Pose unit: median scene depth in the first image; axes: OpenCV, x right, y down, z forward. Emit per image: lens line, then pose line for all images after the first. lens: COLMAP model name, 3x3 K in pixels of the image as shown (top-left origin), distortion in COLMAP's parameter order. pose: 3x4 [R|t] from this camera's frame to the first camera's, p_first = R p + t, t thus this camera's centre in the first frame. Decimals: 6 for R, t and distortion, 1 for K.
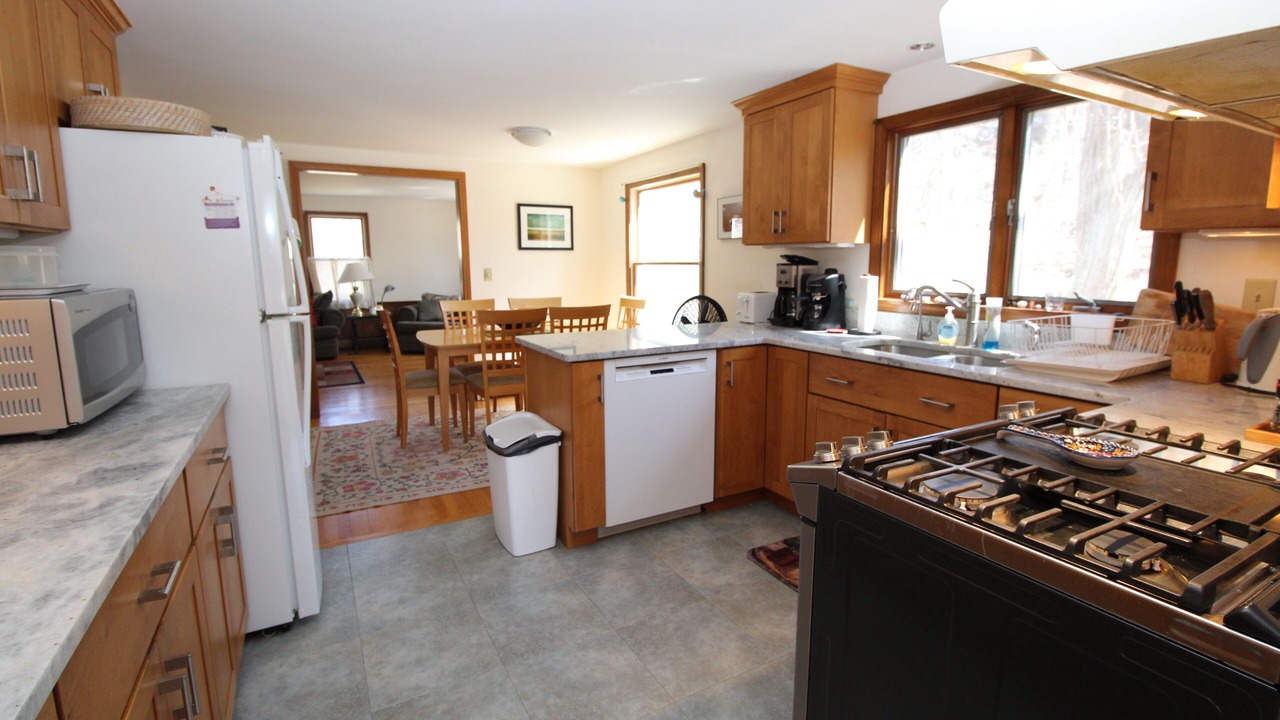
lens RADIAL K [[599.3, 0, 642.9], [0, 599.3, 350.9], [0, 0, 1]] dist [0.001036, -0.013467]
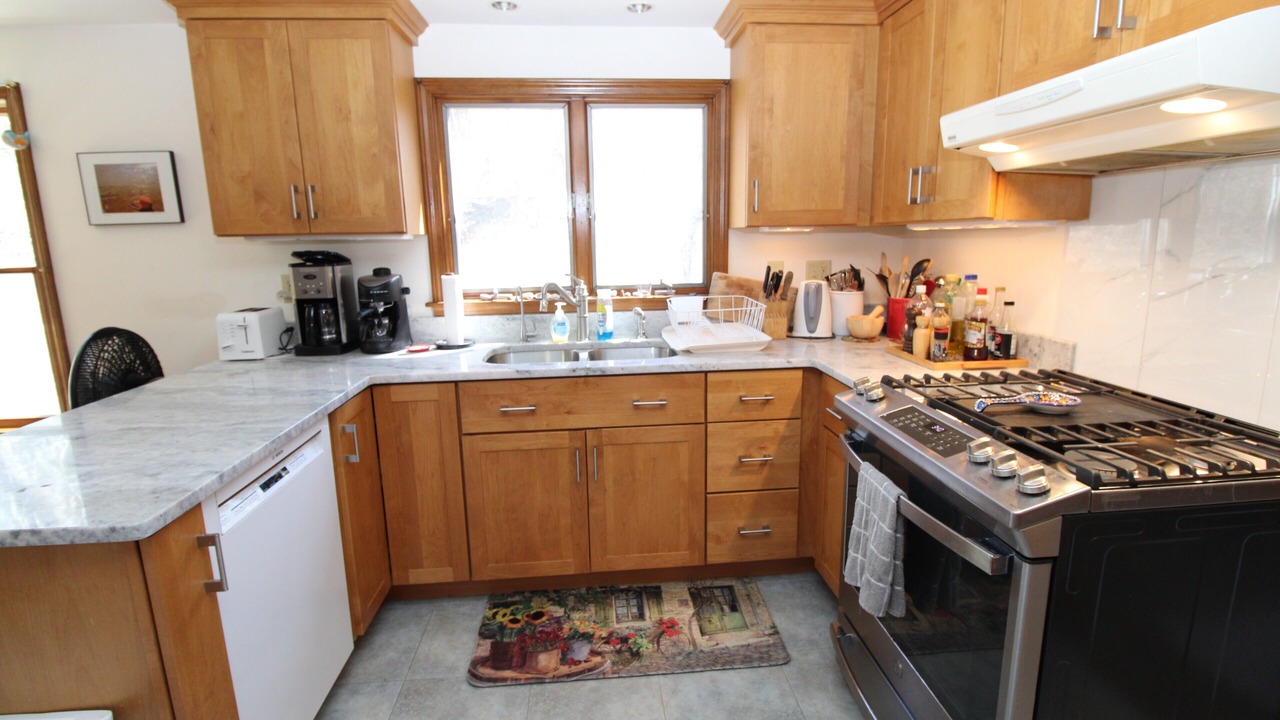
lens RADIAL K [[599.3, 0, 642.9], [0, 599.3, 350.9], [0, 0, 1]] dist [0.001036, -0.013467]
pose [[0.399902, -0.175001, 0.899696, -0.292938], [0.153556, 0.980521, 0.122469, -0.091786], [-0.903603, 0.089178, 0.418985, 0.474677]]
